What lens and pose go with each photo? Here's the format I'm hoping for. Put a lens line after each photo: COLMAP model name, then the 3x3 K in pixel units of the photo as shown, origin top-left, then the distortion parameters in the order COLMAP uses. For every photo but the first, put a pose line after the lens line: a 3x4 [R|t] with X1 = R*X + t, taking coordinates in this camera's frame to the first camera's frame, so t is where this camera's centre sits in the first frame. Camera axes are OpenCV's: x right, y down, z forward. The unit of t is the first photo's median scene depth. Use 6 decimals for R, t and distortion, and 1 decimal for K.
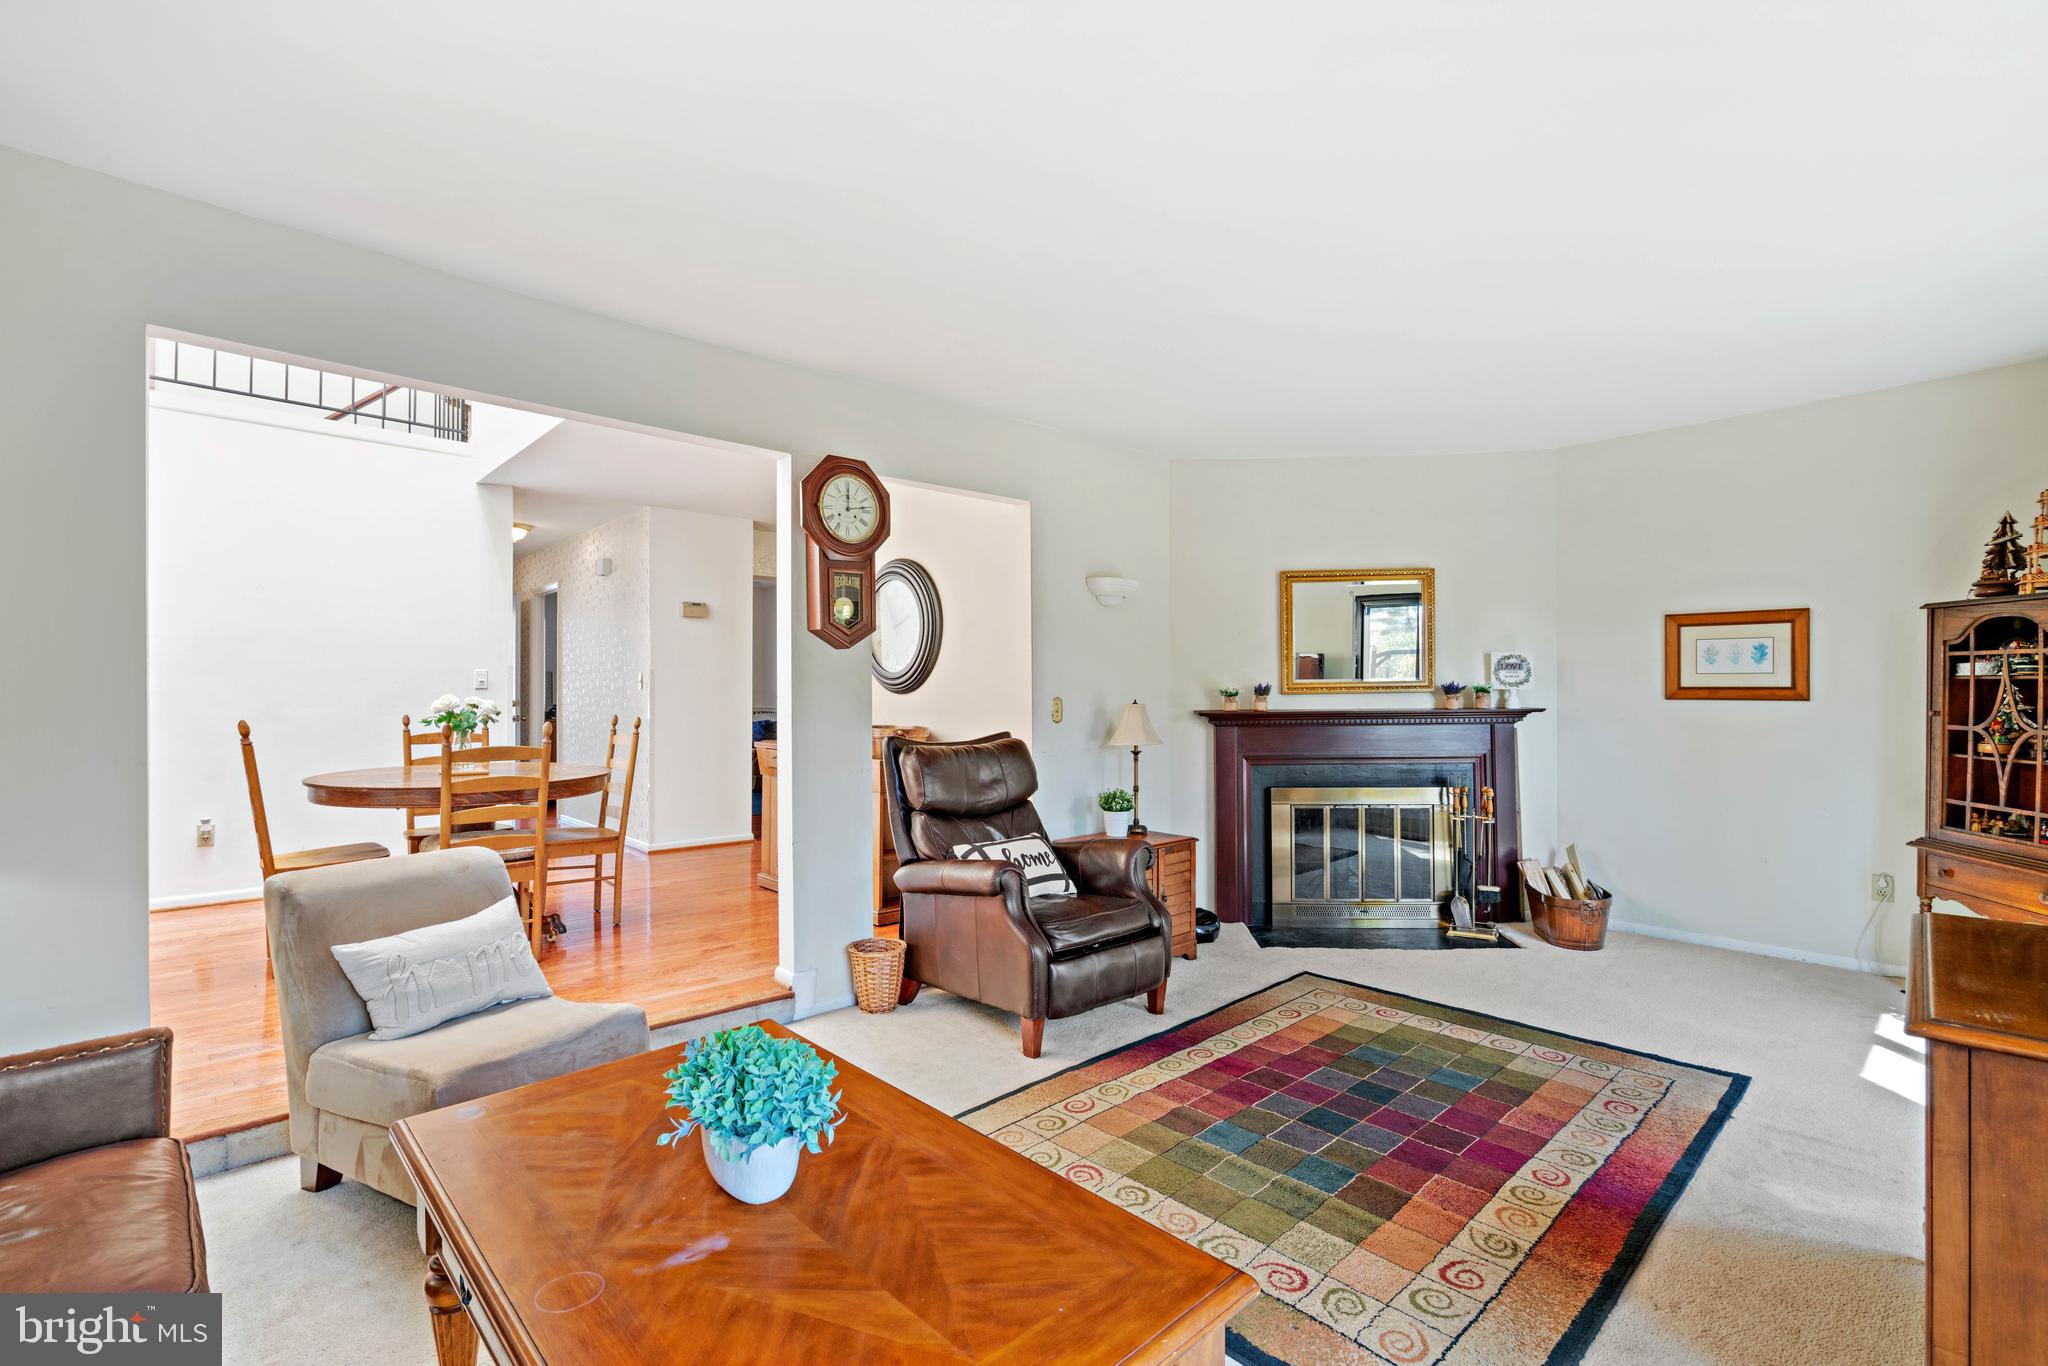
lens RADIAL K [[924.3, 0, 1025.3], [0, 924.3, 693.4], [0, 0, 1]] dist [-0.008905, 0.002546]
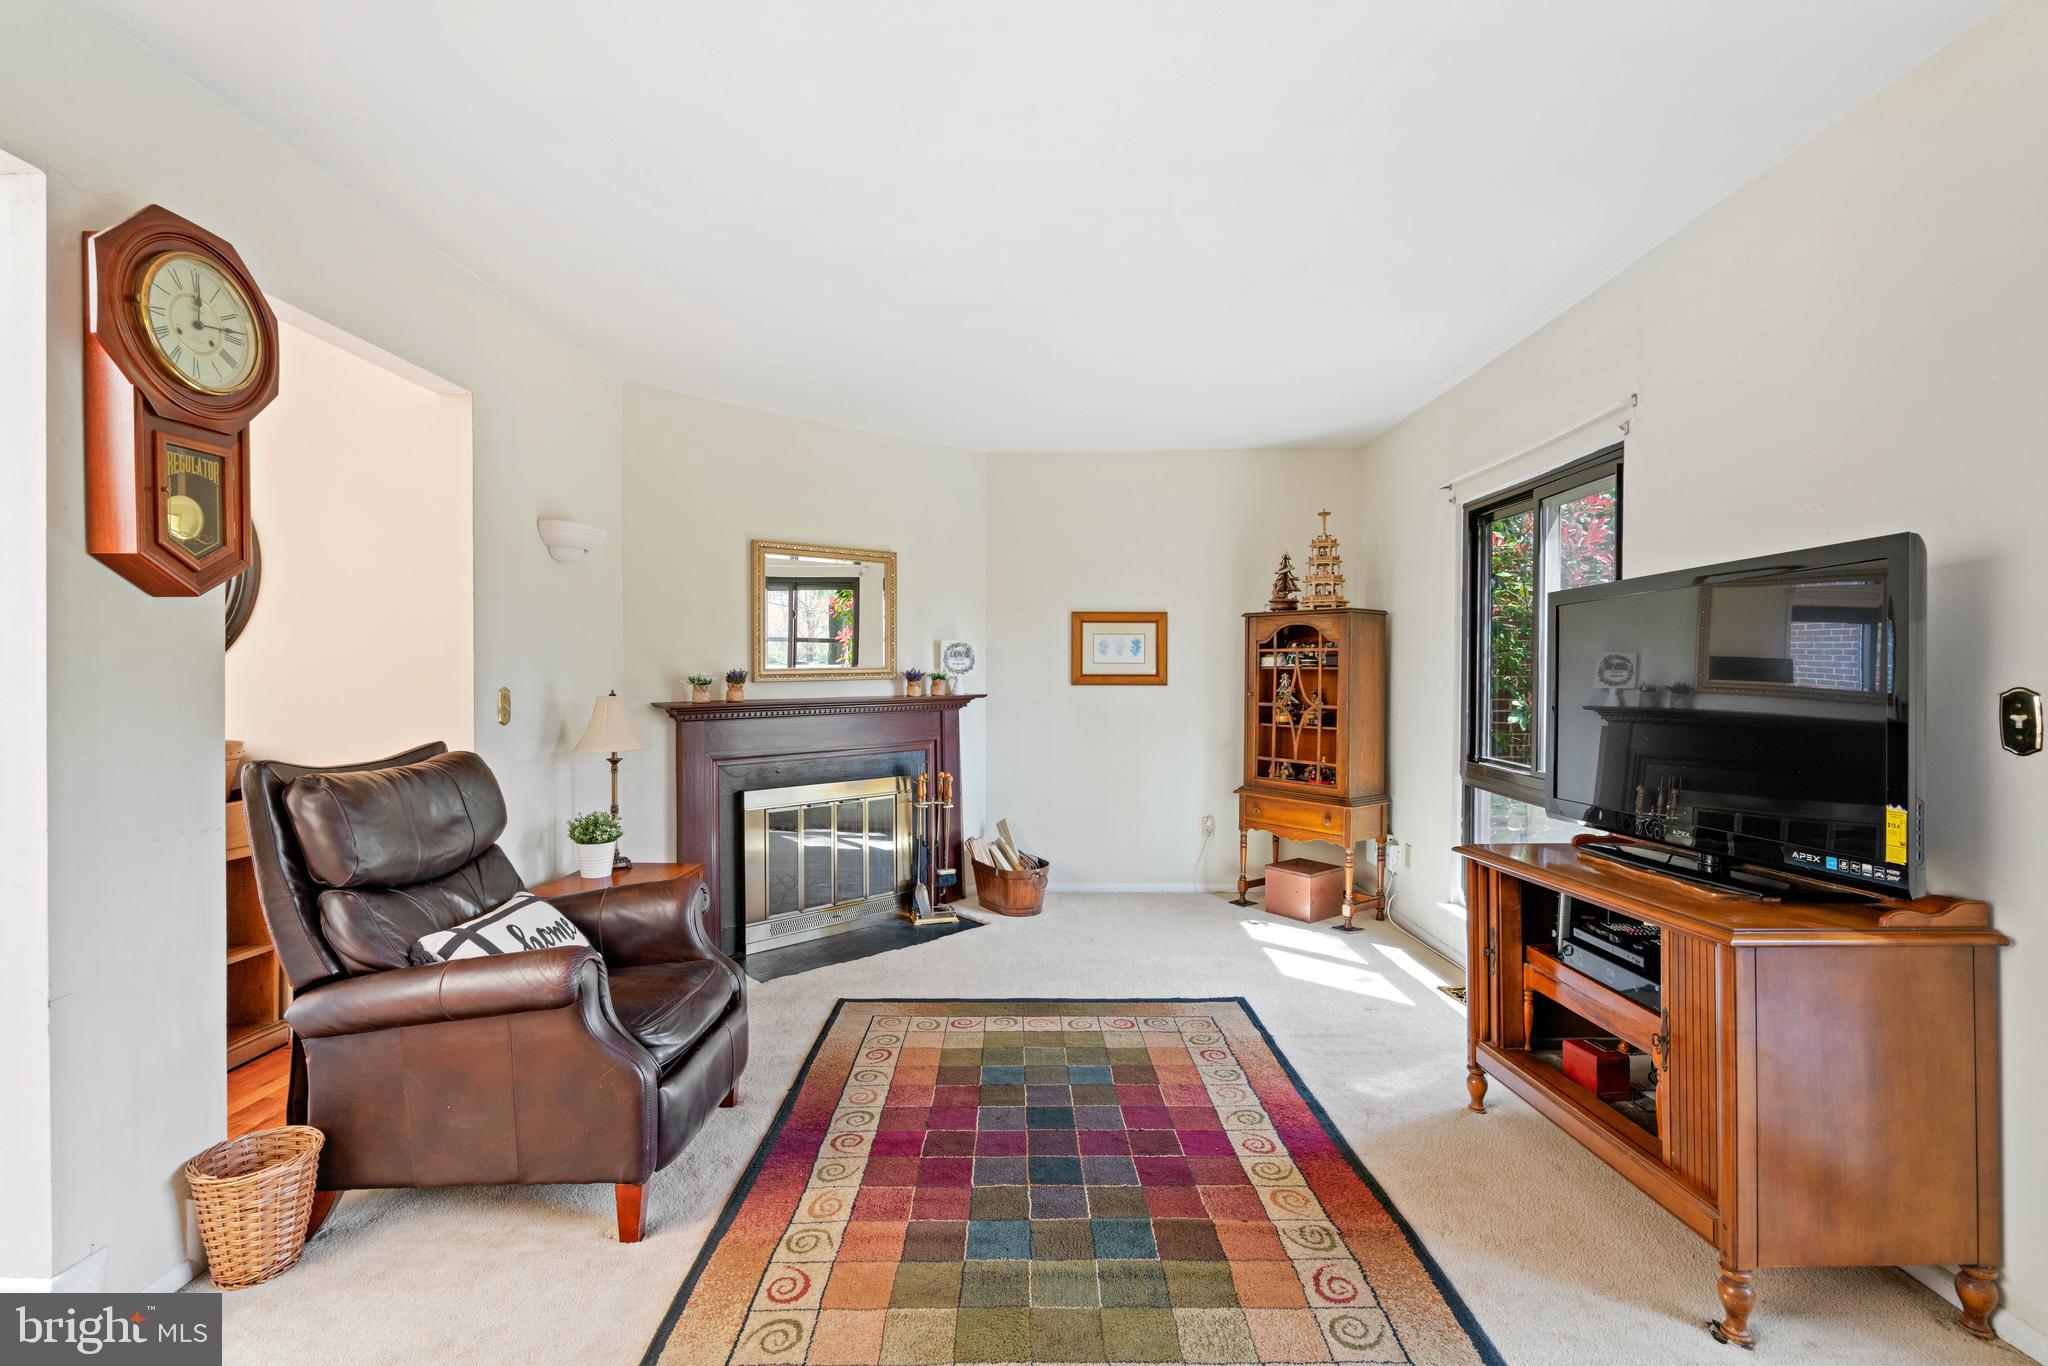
lens RADIAL K [[924.3, 0, 1019.1], [0, 924.3, 676.3], [0, 0, 1]] dist [-0.008905, 0.002546]
pose [[0.691333, 0.000511, 0.722536, -0.238386], [0.003321, 0.999987, -0.003885, -0.000143], [-0.722529, 0.005085, 0.691322, 0.306977]]
